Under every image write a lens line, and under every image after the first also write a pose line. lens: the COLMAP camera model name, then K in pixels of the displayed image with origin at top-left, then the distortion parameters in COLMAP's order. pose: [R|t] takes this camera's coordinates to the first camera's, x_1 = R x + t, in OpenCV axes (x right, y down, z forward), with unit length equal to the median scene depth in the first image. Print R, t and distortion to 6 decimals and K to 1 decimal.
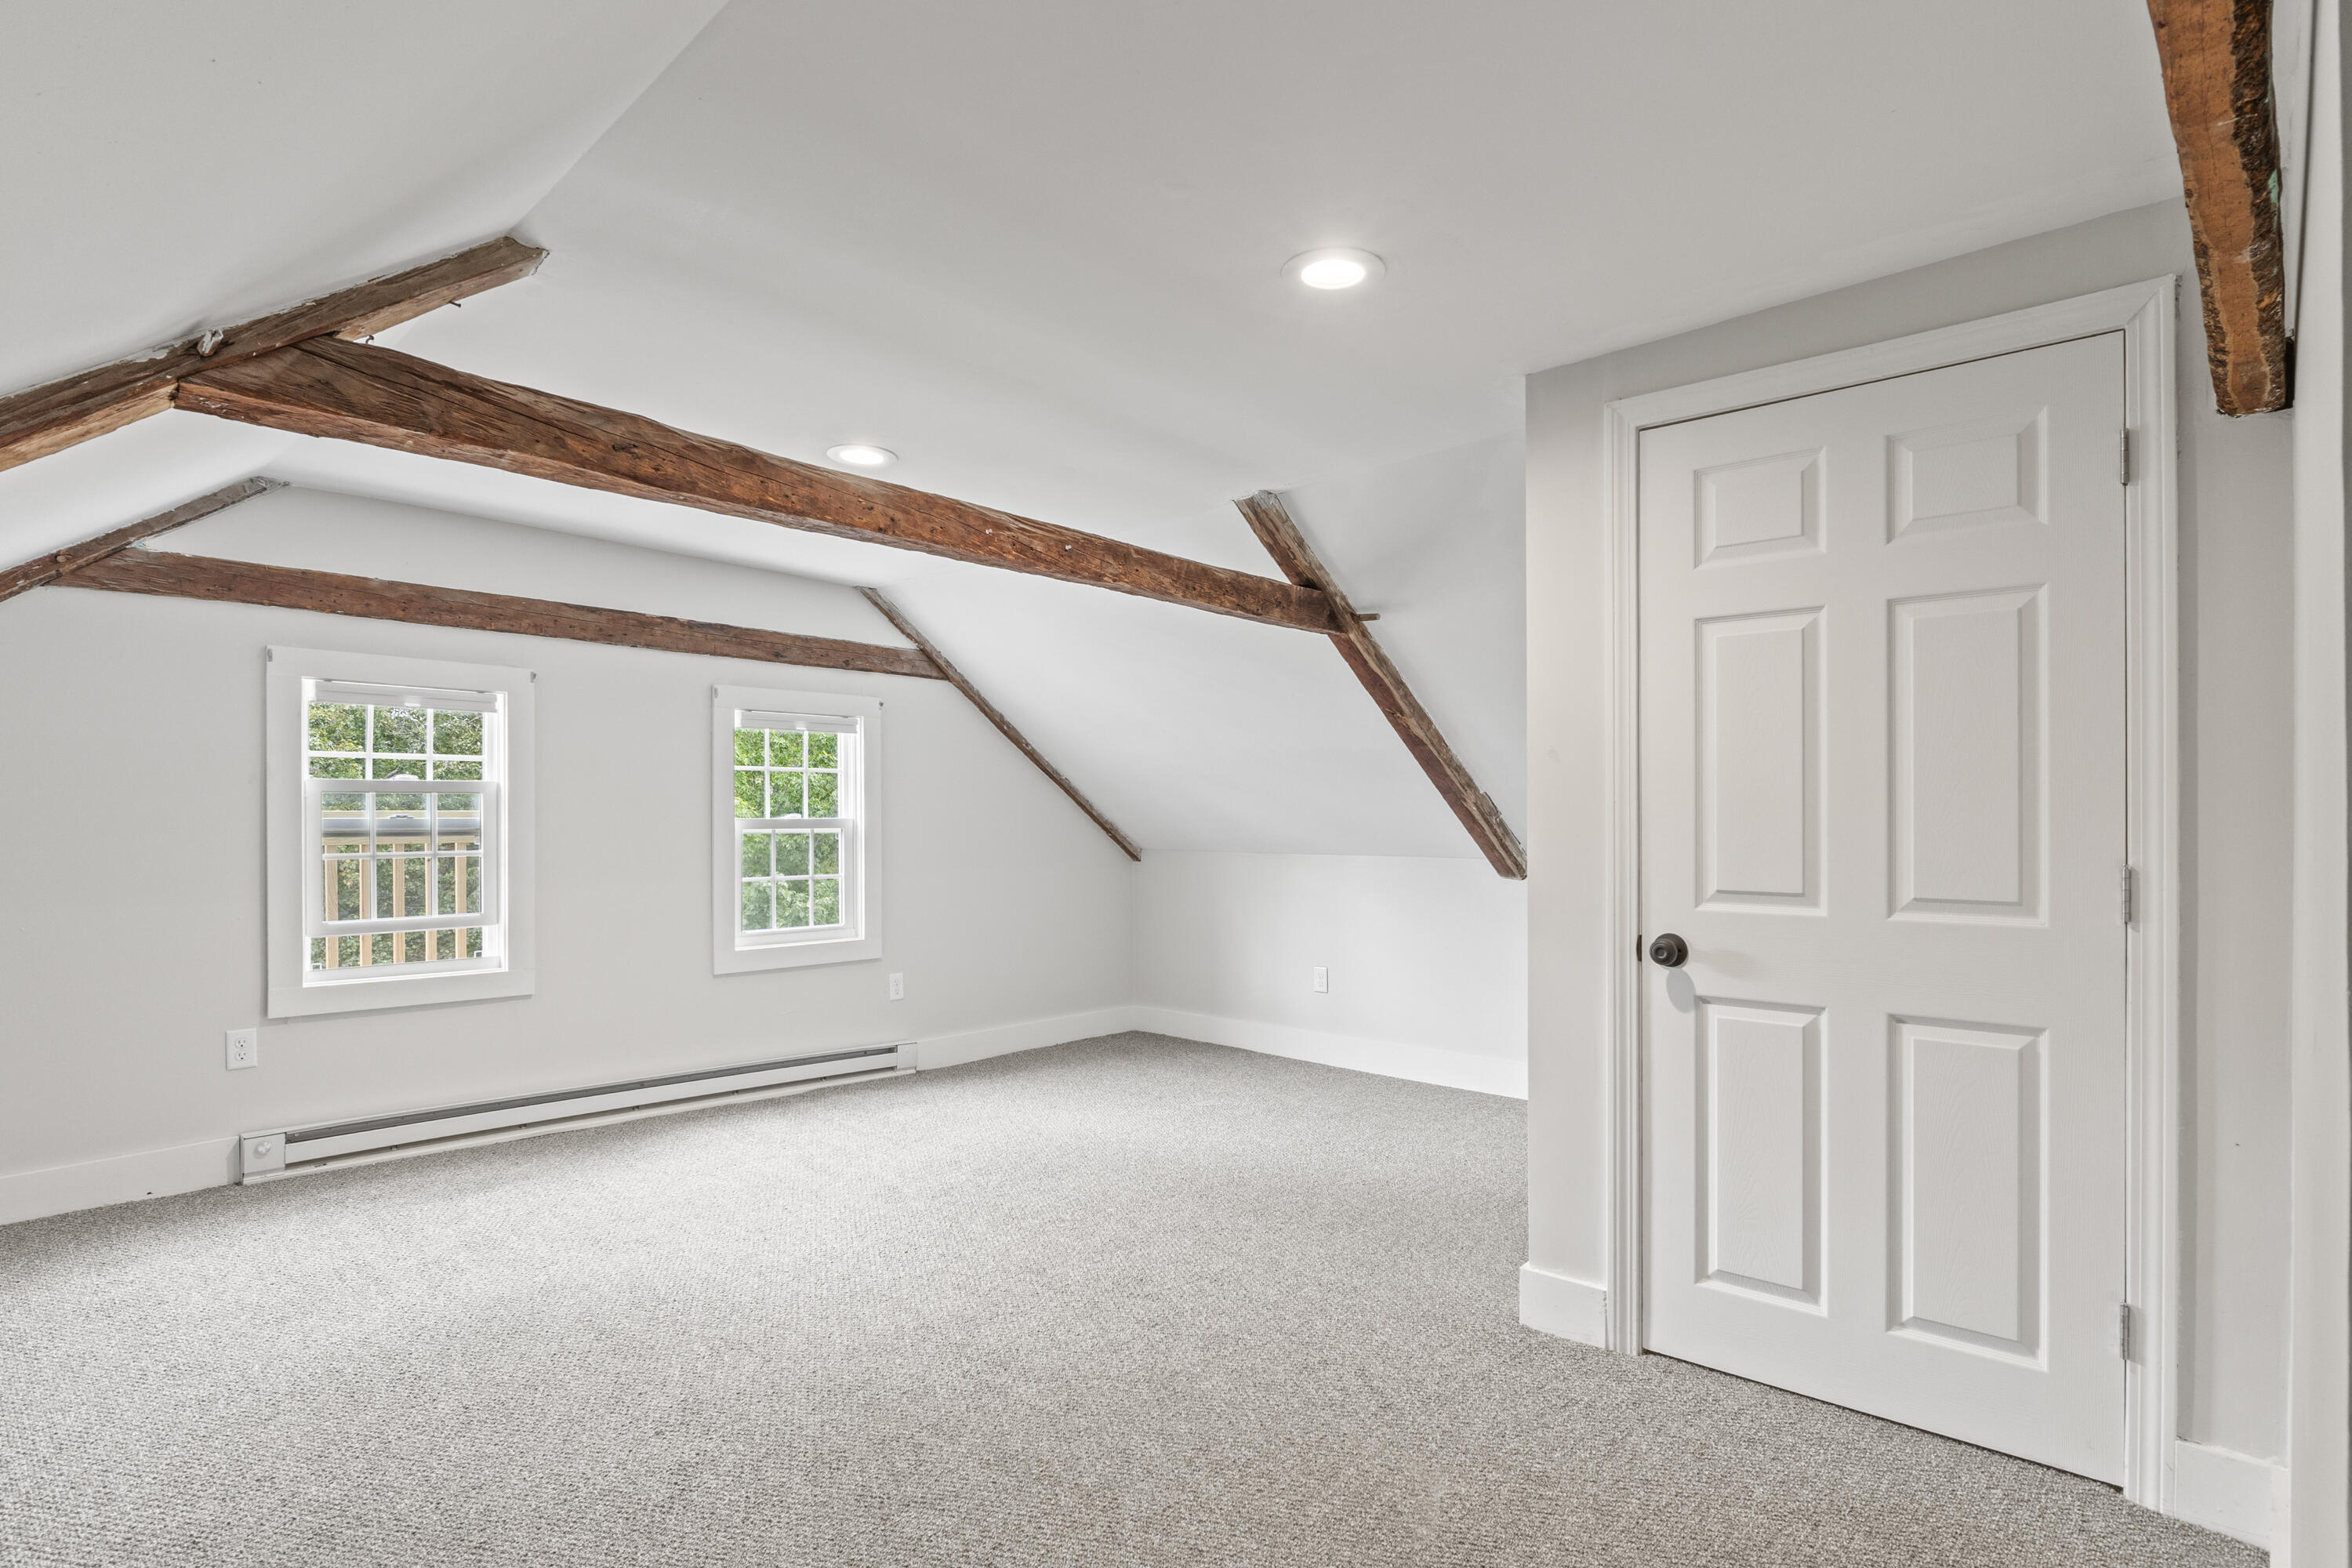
lens RADIAL K [[1169.4, 0, 1176.0], [0, 1169.4, 784.0], [0, 0, 1]] dist [0.001311, 0.000238]
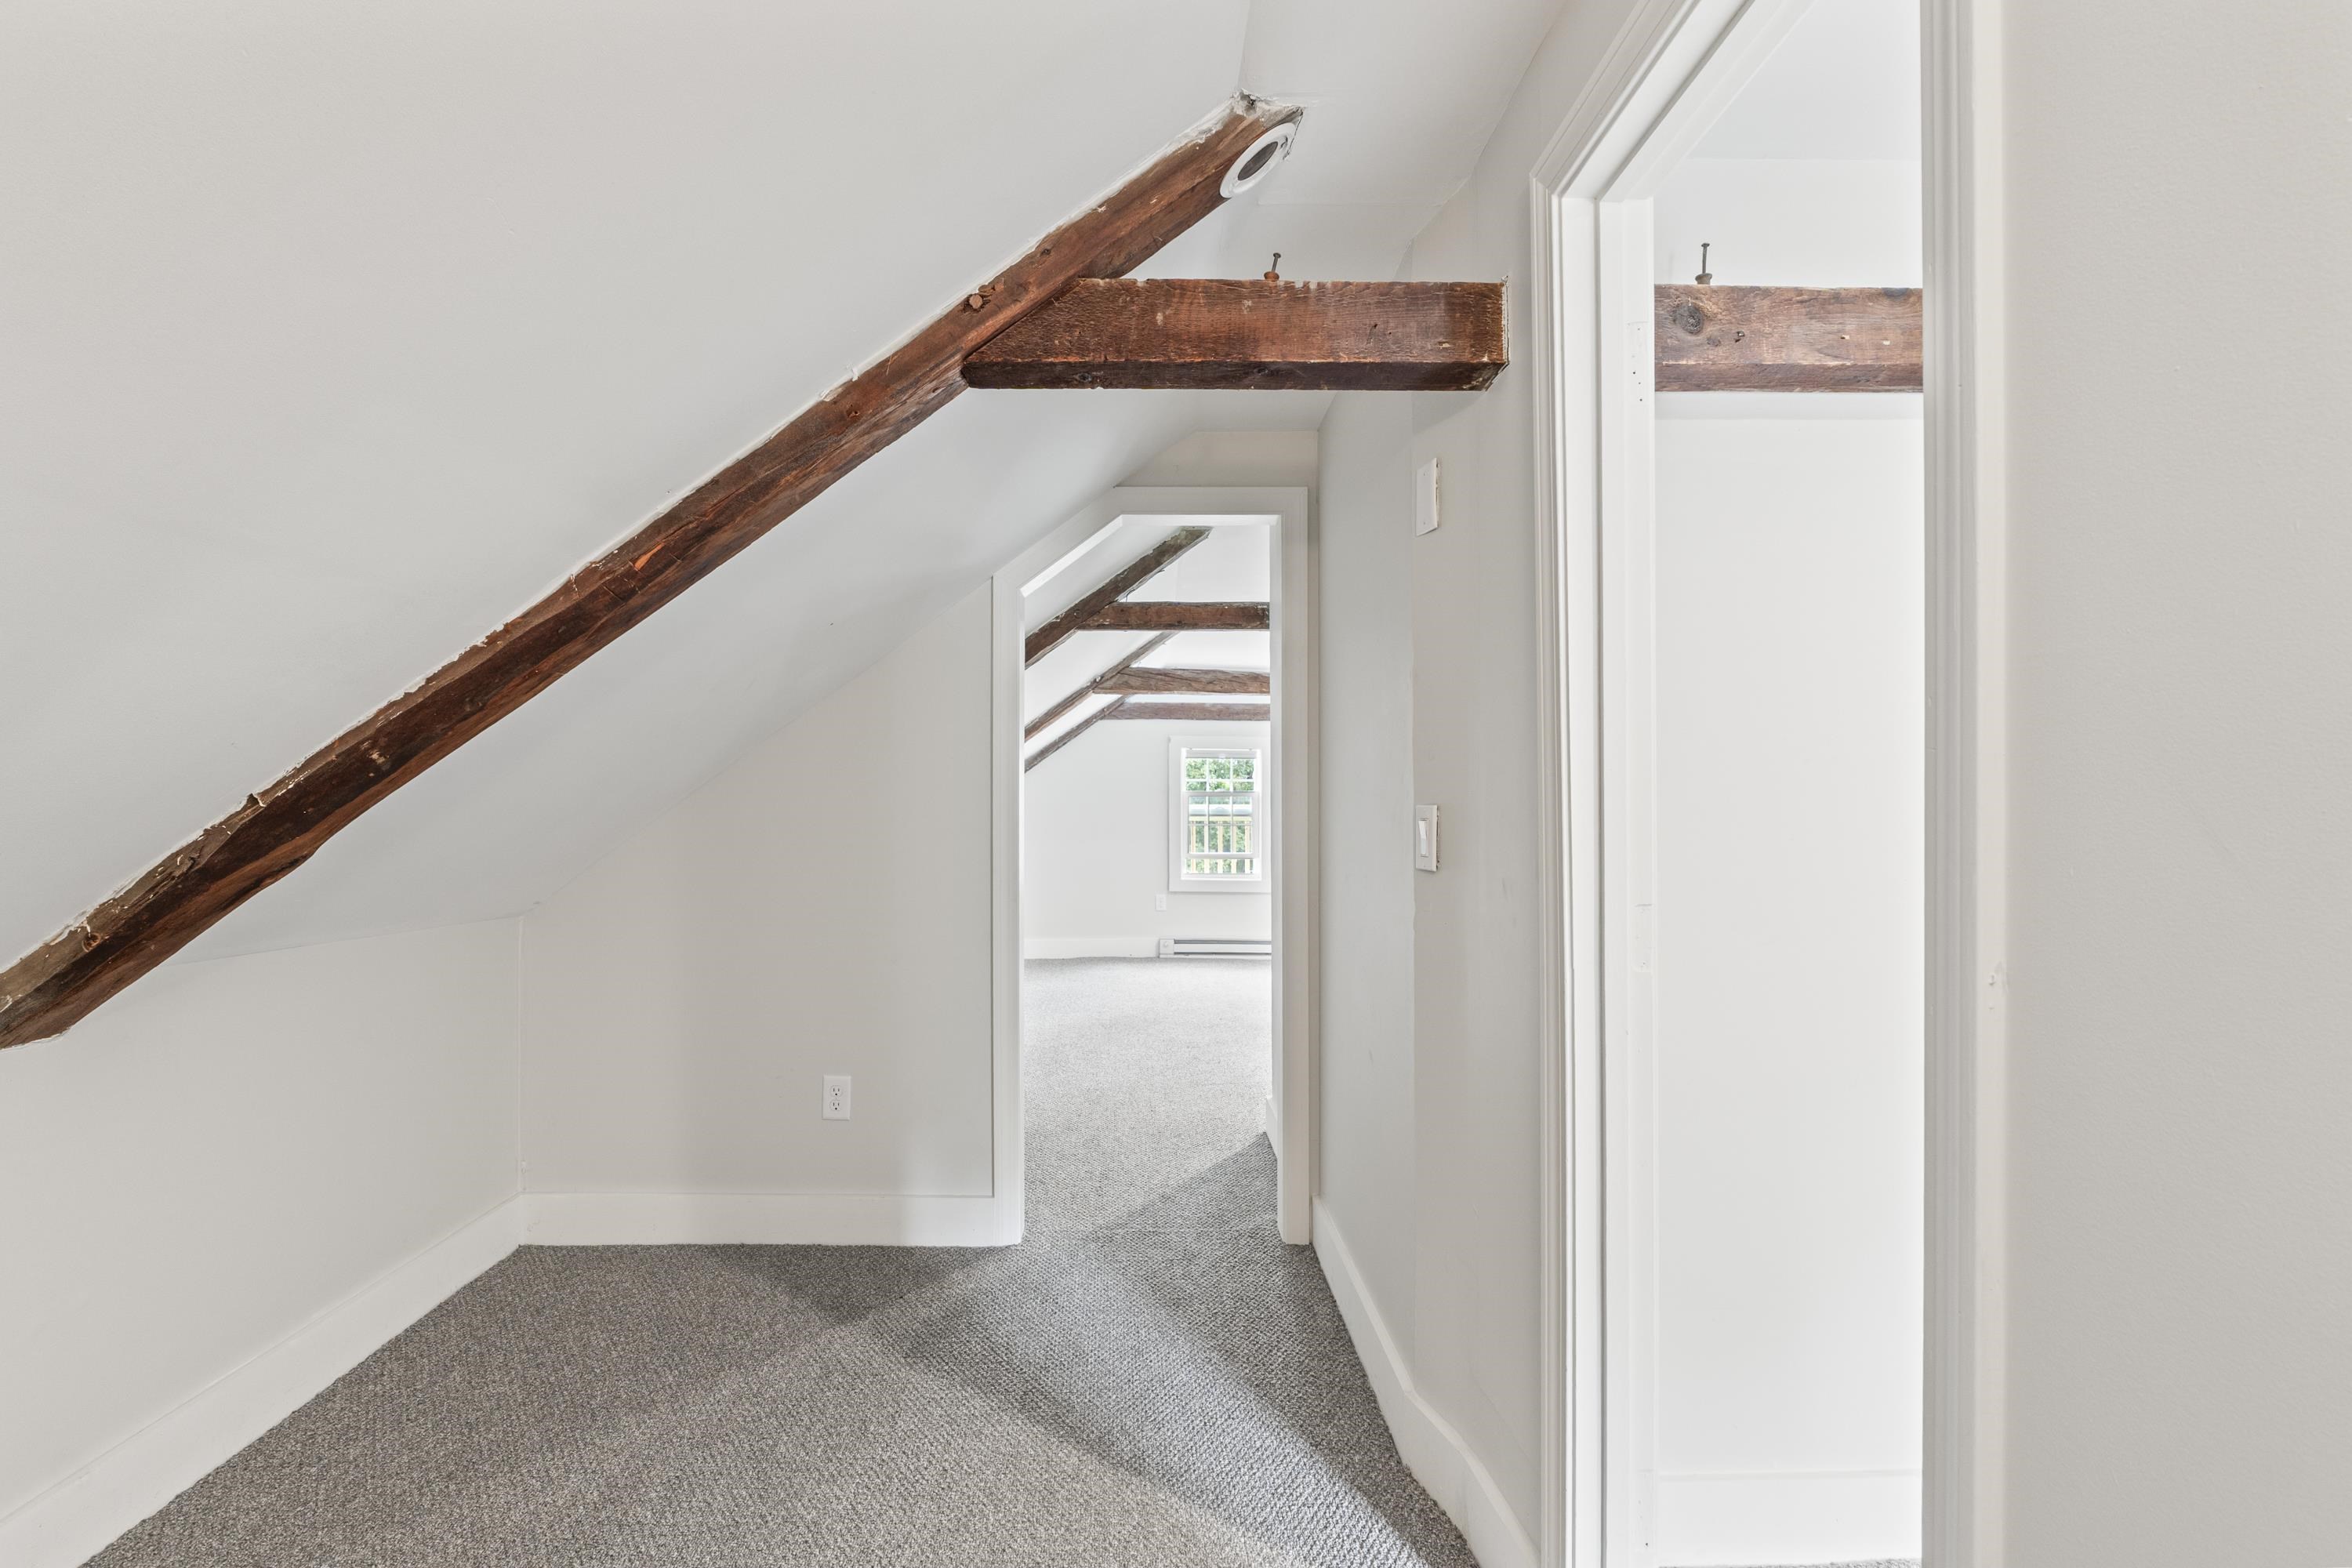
lens RADIAL K [[1169.4, 0, 1176.0], [0, 1169.4, 784.0], [0, 0, 1]] dist [0.001311, 0.000238]
pose [[0.710053, -0.004615, -0.704133, 0.956703], [0.005562, 0.999984, -0.000946, -0.018151], [0.704127, -0.003245, 0.710067, -0.715745]]
